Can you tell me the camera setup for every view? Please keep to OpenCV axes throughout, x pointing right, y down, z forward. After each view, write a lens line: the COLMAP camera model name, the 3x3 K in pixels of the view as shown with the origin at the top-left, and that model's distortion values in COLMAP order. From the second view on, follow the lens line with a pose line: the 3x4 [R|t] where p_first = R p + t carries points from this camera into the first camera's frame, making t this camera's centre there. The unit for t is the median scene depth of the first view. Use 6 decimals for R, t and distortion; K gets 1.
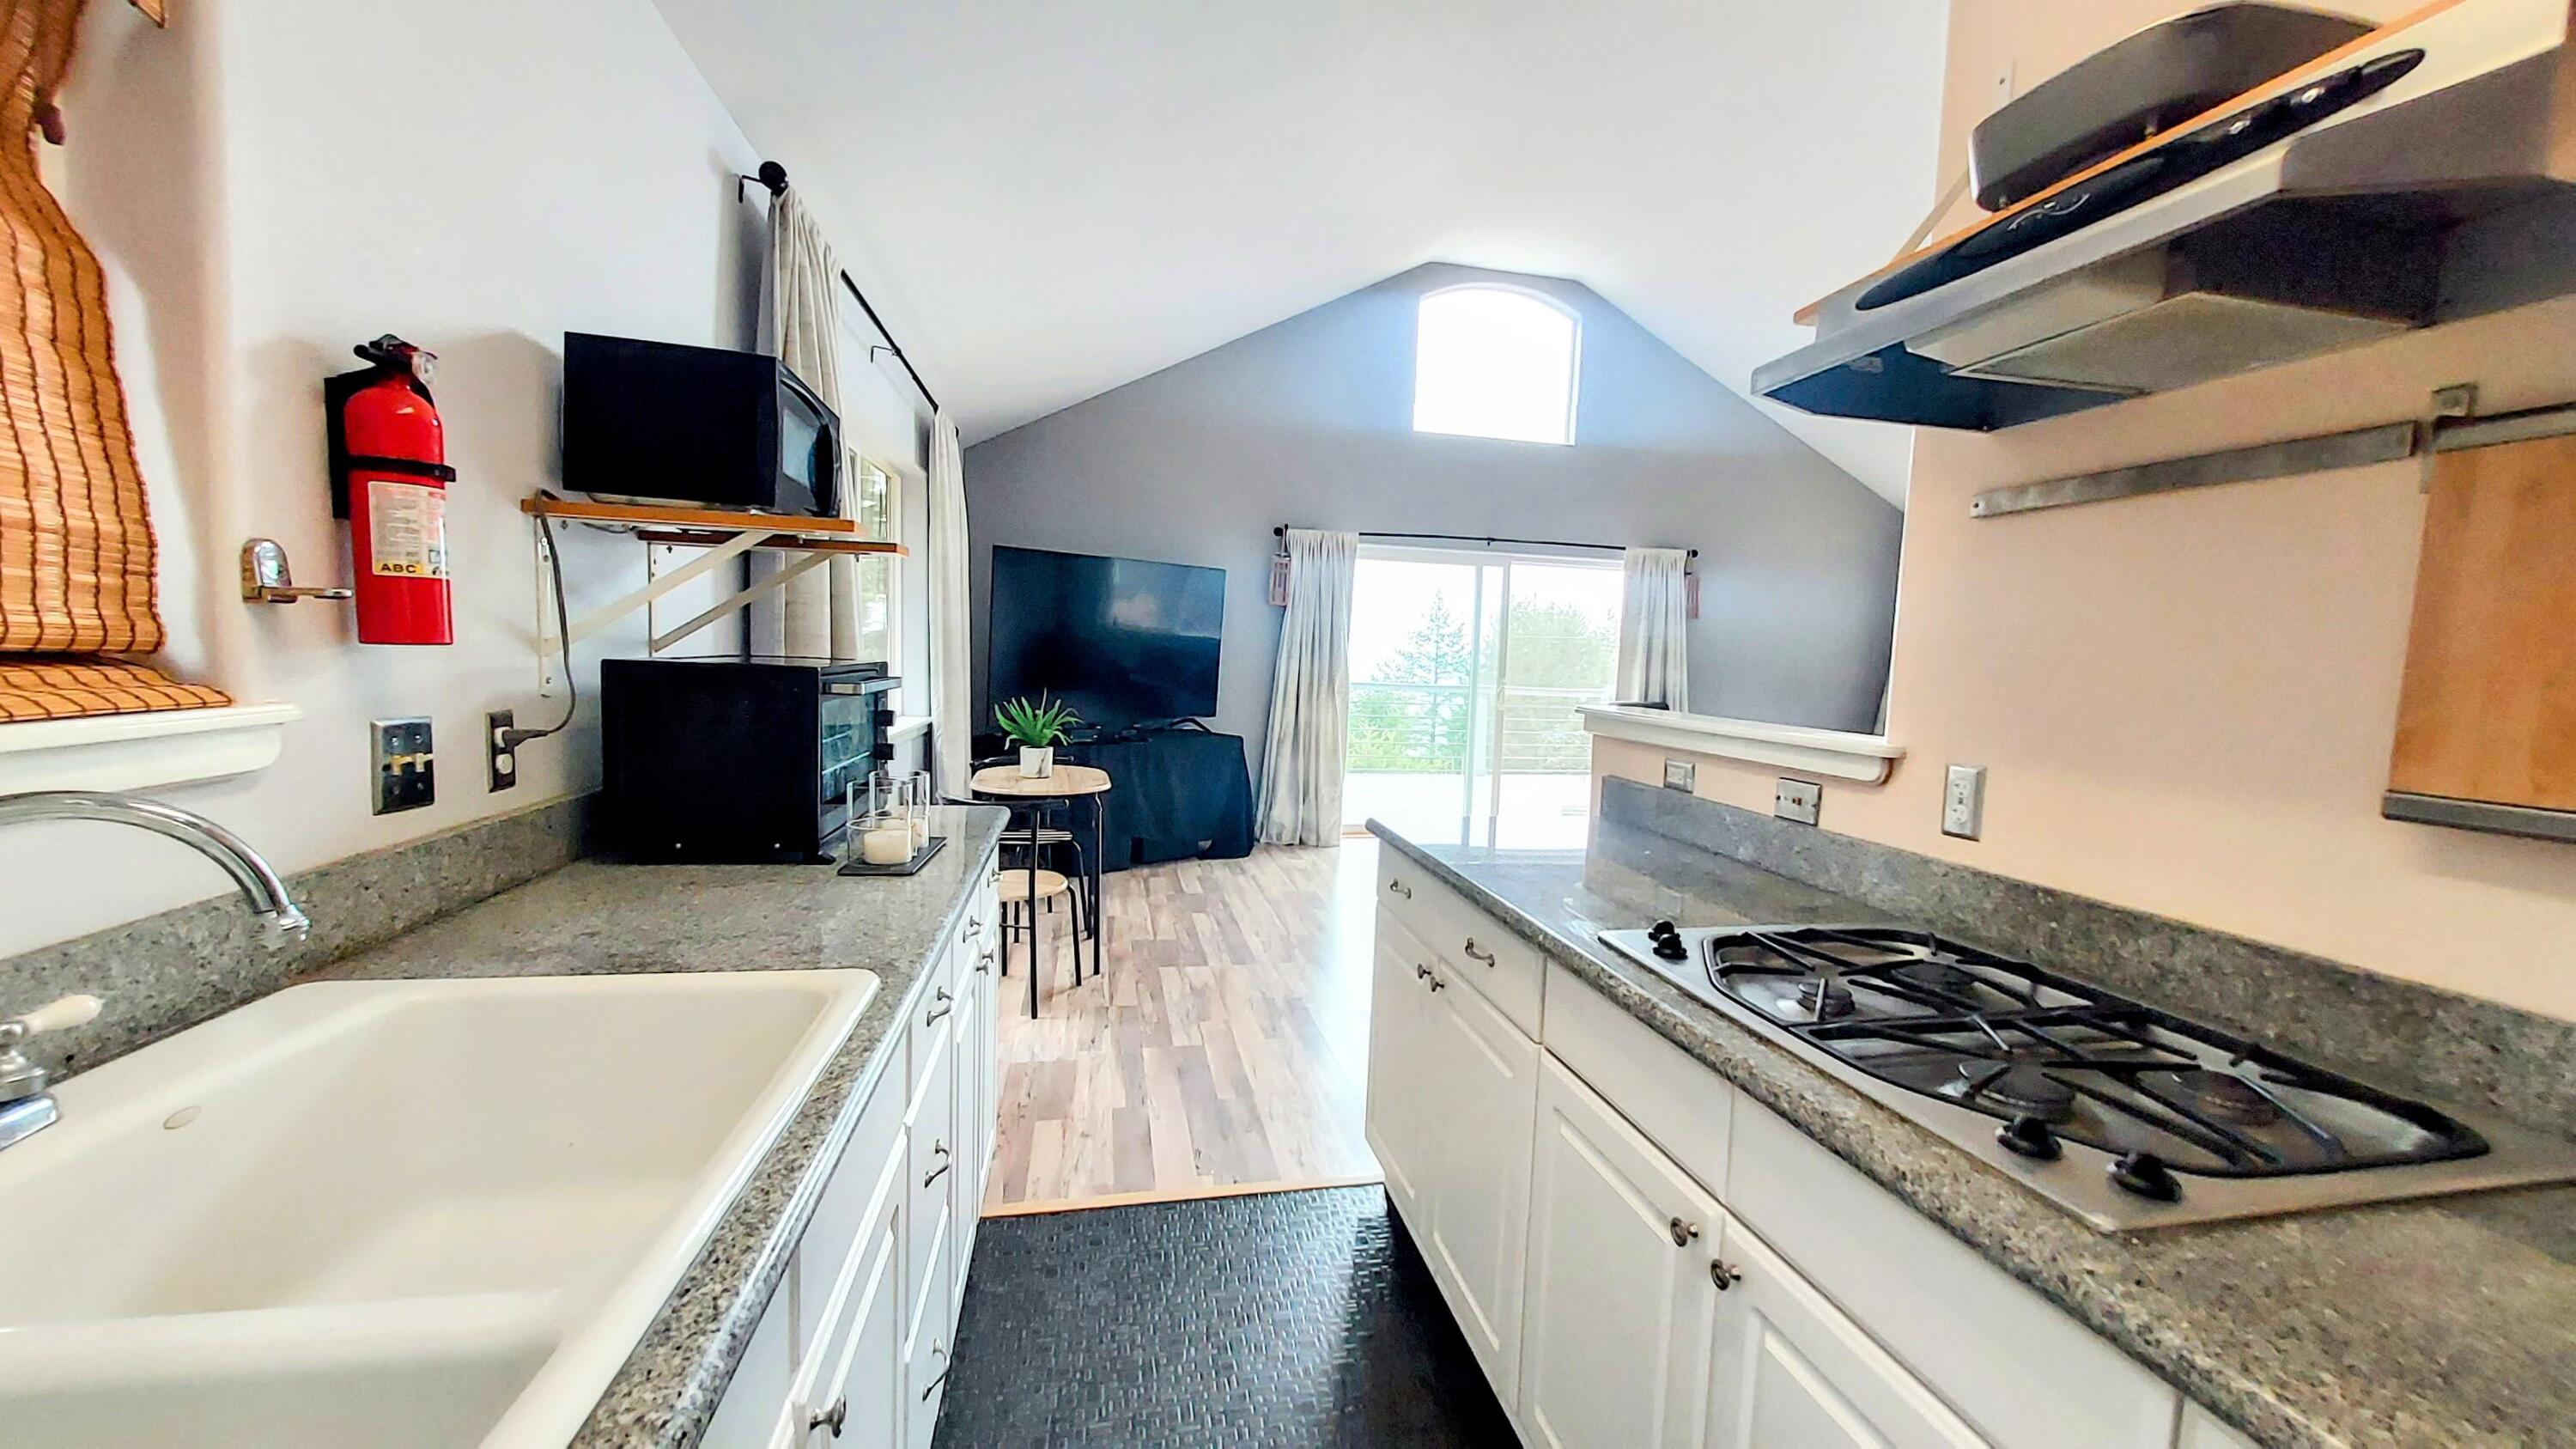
lens RADIAL K [[994.7, 0, 1314.7], [0, 994.7, 734.1], [0, 0, 1]] dist [-0.000998, -0.000021]
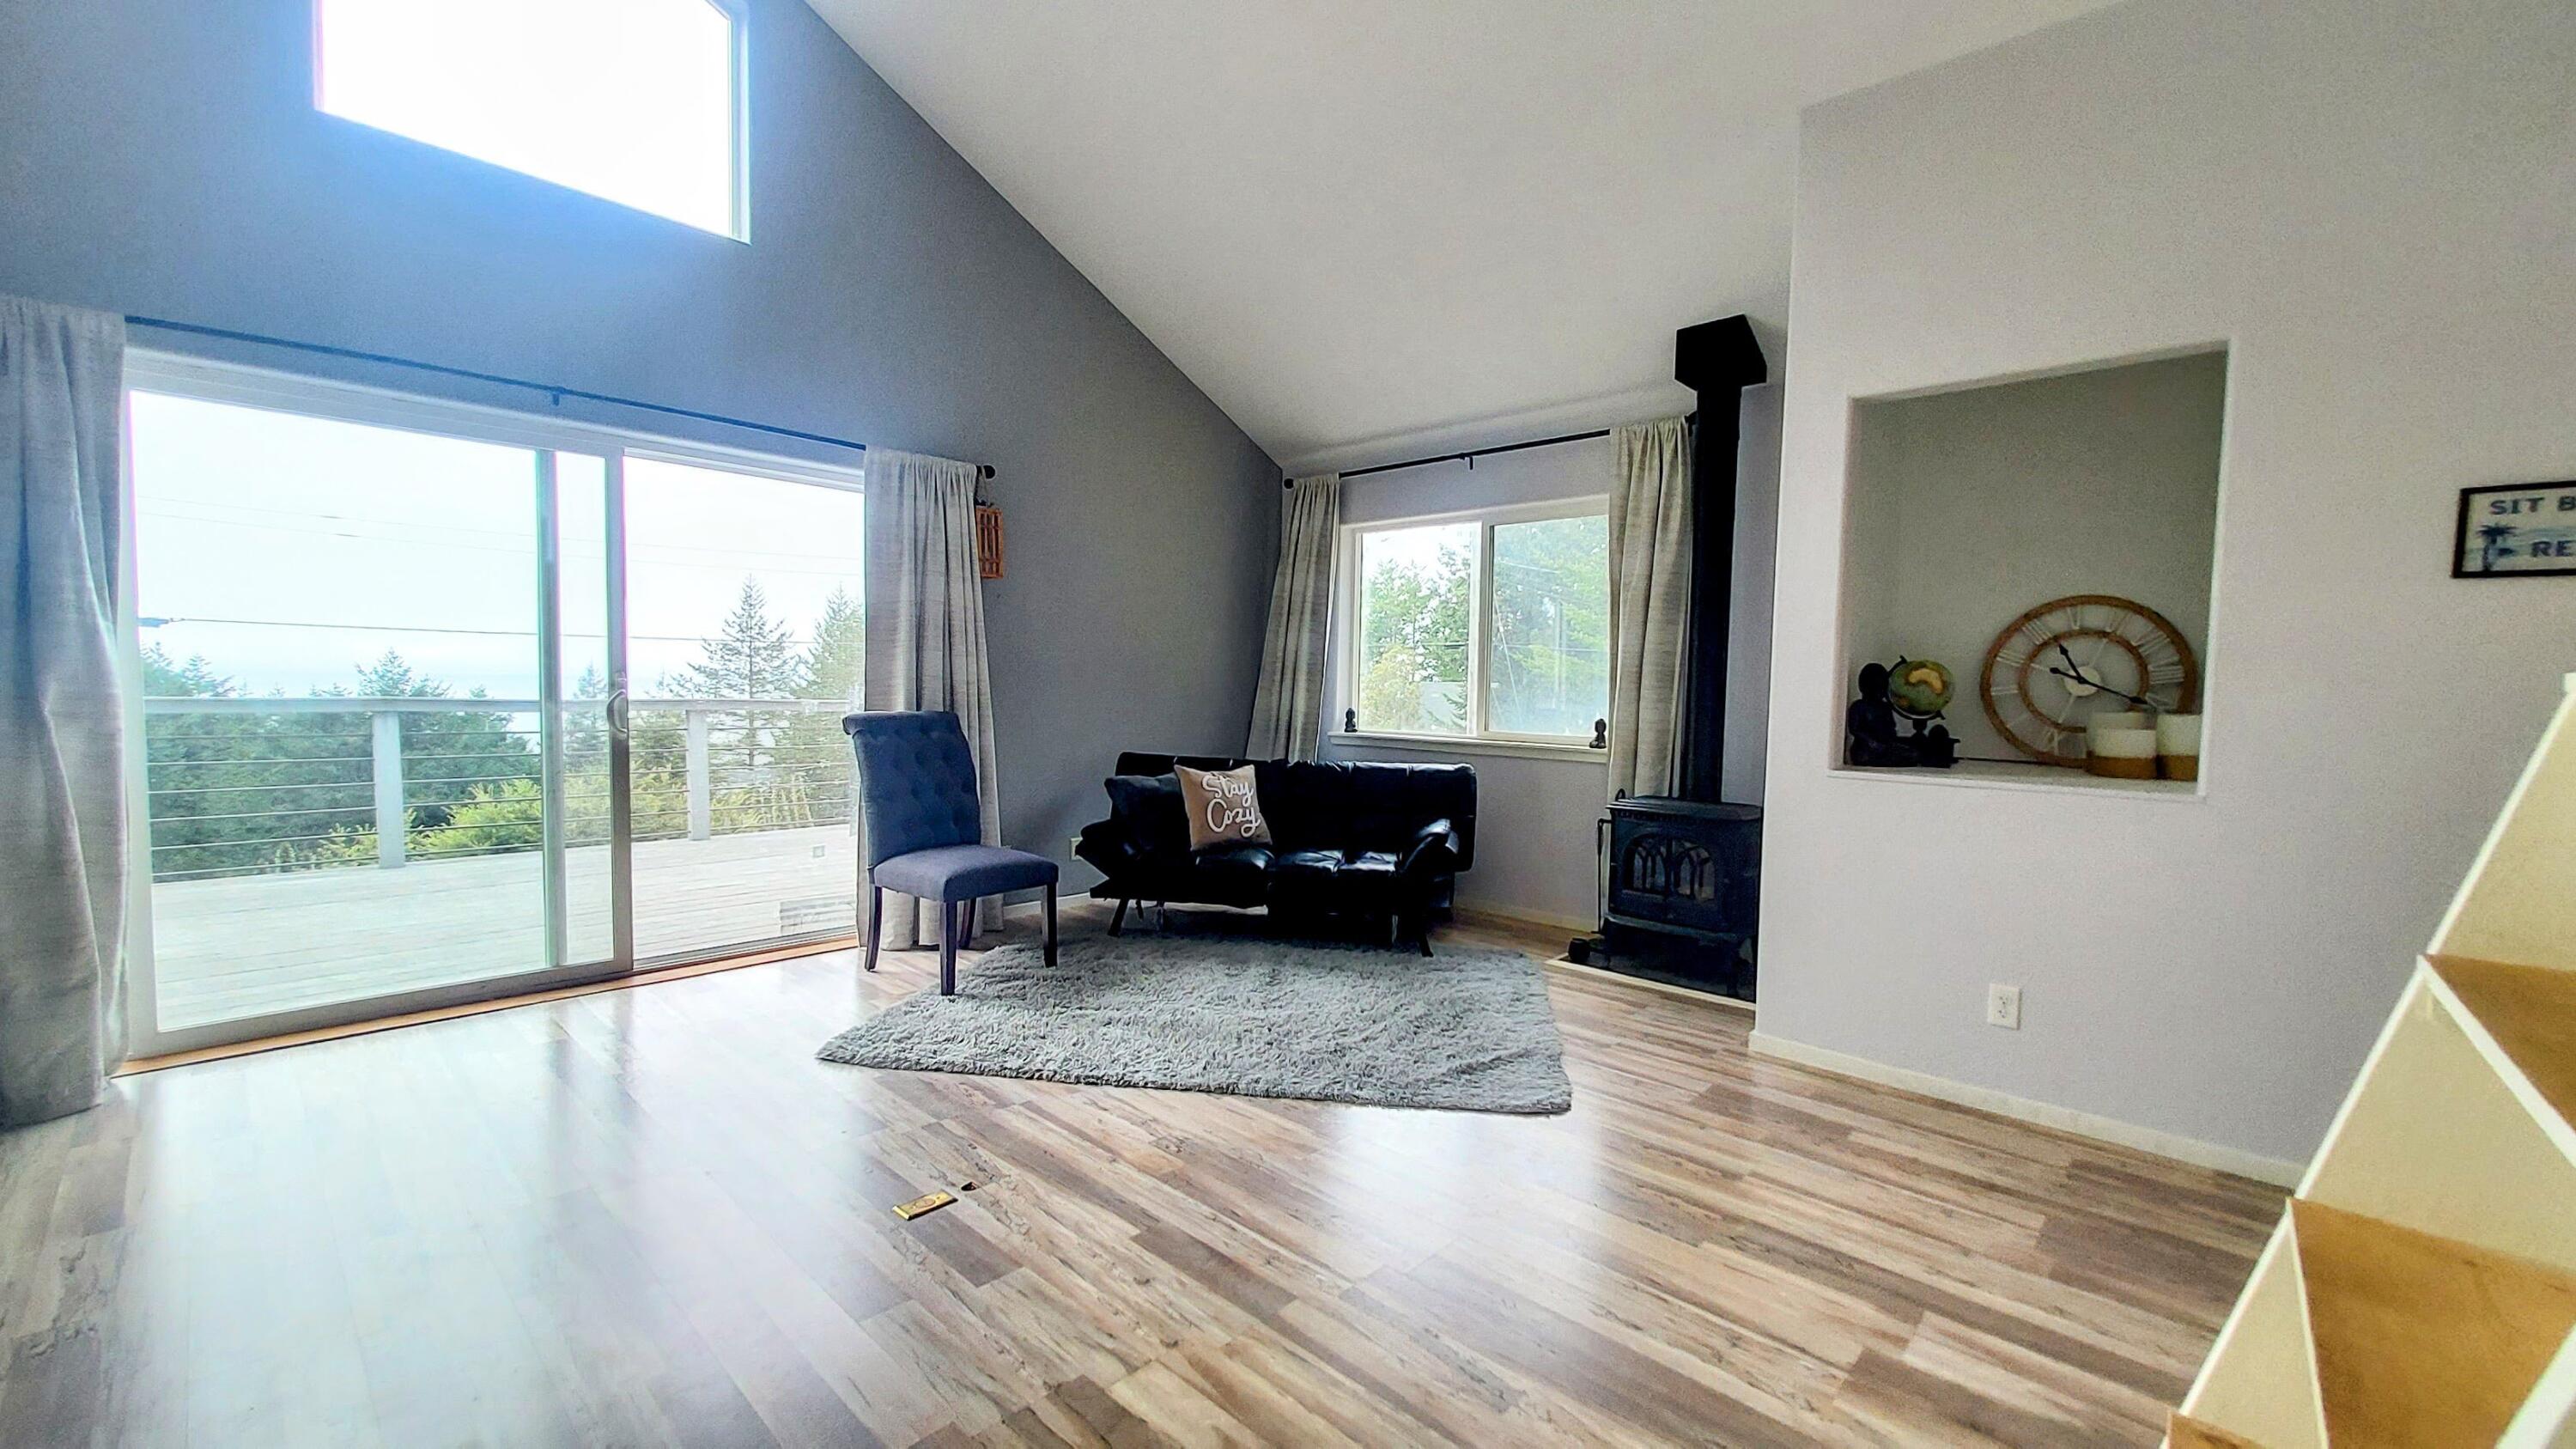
lens RADIAL K [[1011.2, 0, 1328.9], [0, 1011.2, 726.5], [0, 0, 1]] dist [0.002849, -0.001101]
pose [[0.807343, -0.049076, 0.588038, 0.186828], [0.062567, 0.998037, -0.002607, -0.007630], [-0.586756, 0.038896, 0.808829, 0.396640]]
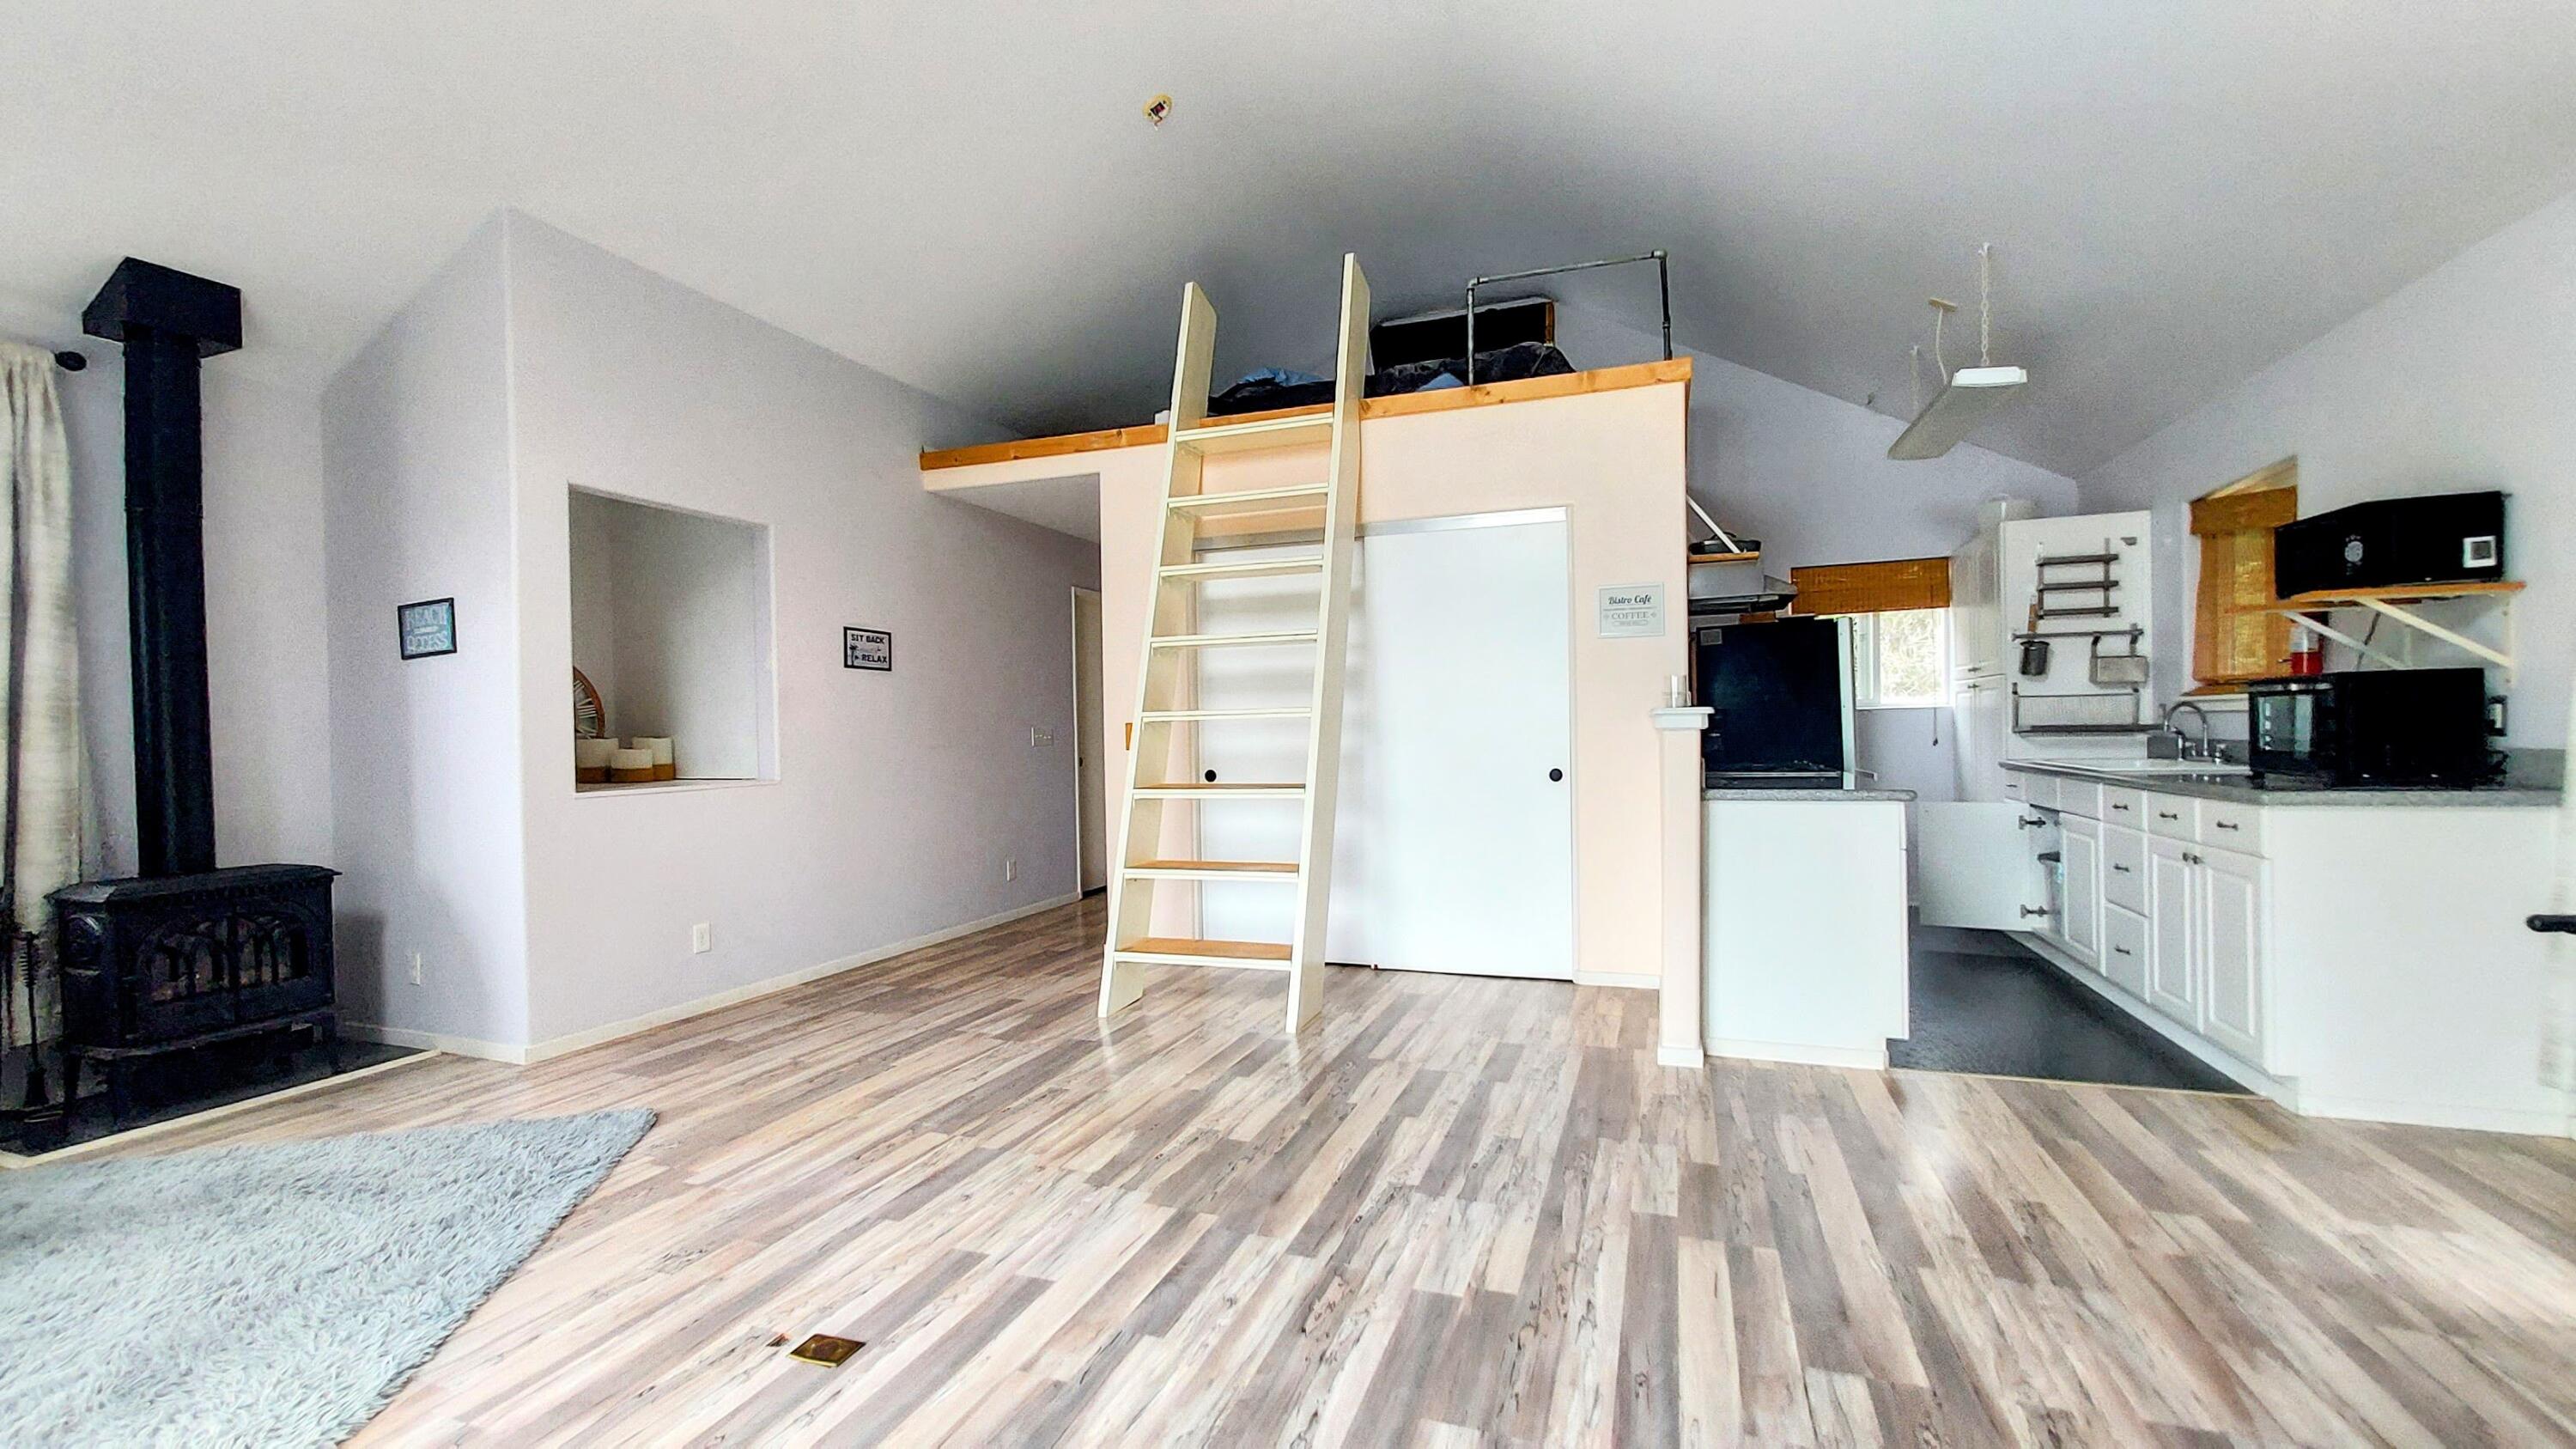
lens RADIAL K [[1011.2, 0, 1335.7], [0, 1011.2, 737.5], [0, 0, 1]] dist [0.002849, -0.001101]
pose [[-0.862668, -0.032624, 0.504717, 0.015737], [0.024070, 0.994139, 0.105400, -0.052388], [-0.505197, 0.103074, -0.856827, 0.888981]]
